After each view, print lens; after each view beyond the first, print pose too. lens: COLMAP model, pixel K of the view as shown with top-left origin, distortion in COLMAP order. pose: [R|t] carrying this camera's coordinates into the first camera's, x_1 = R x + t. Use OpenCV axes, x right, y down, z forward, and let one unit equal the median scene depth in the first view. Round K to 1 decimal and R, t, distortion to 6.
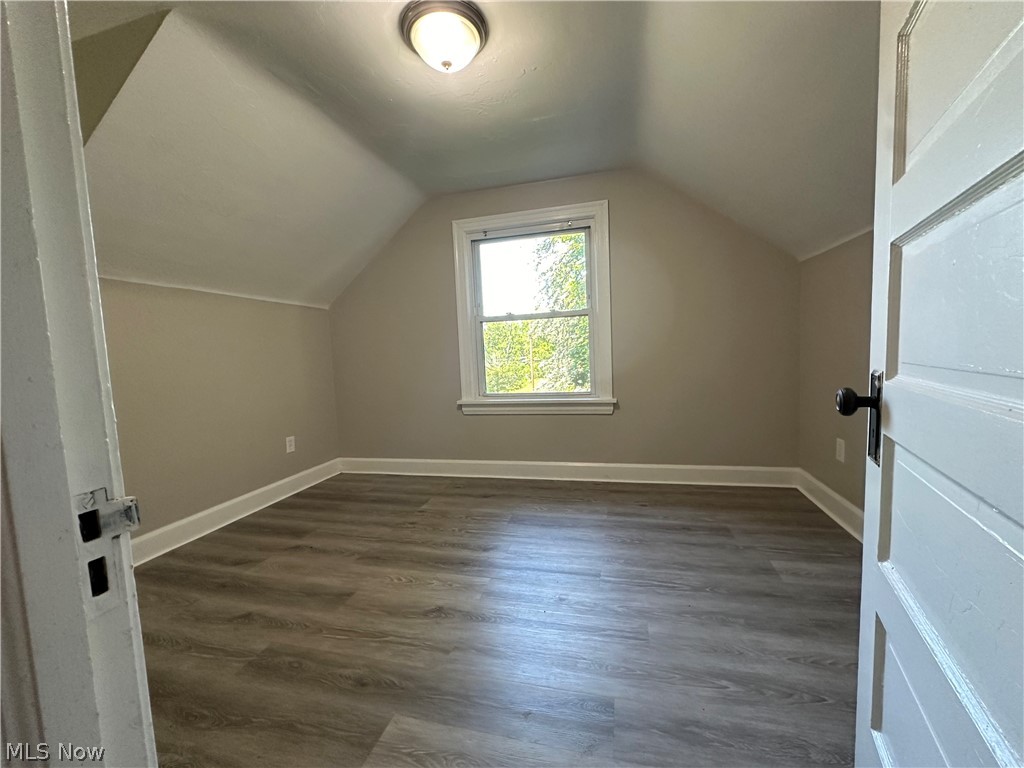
lens RADIAL K [[407.5, 0, 514.3], [0, 407.5, 388.6], [0, 0, 1]] dist [-0.002070, 0.000230]
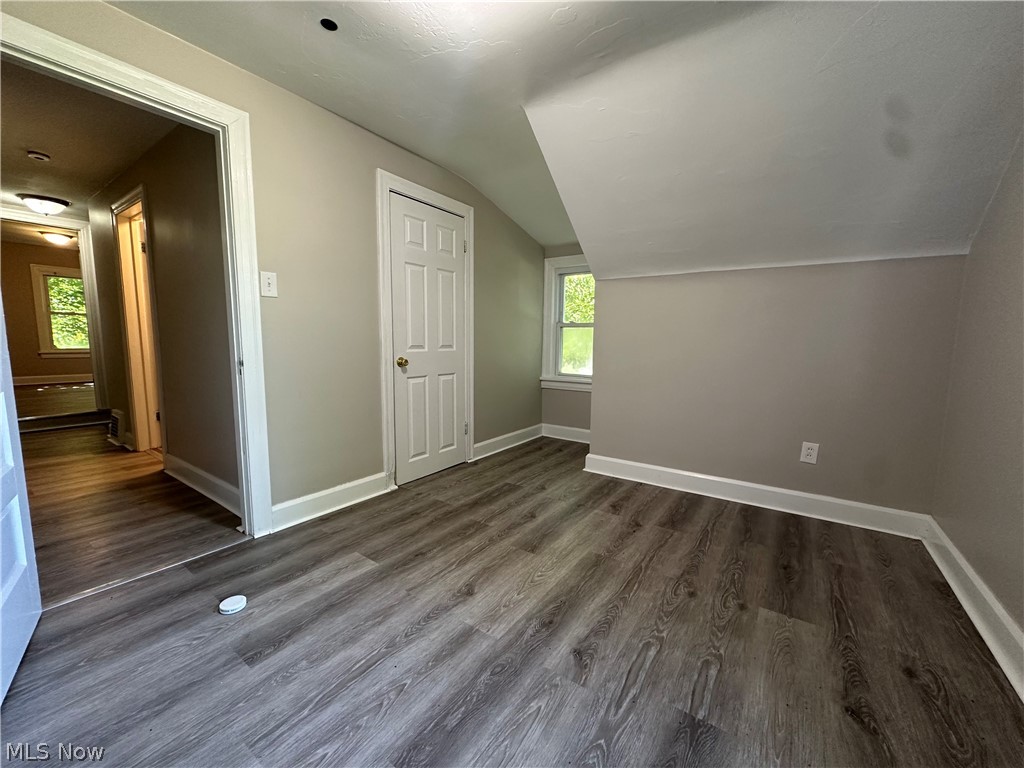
lens RADIAL K [[407.5, 0, 511.6], [0, 407.5, 383.0], [0, 0, 1]] dist [-0.002070, 0.000230]
pose [[-0.346162, 0.142400, -0.927305, 0.437422], [-0.084625, 0.979645, 0.182028, -0.109710], [0.934350, 0.141484, -0.327065, 0.924125]]
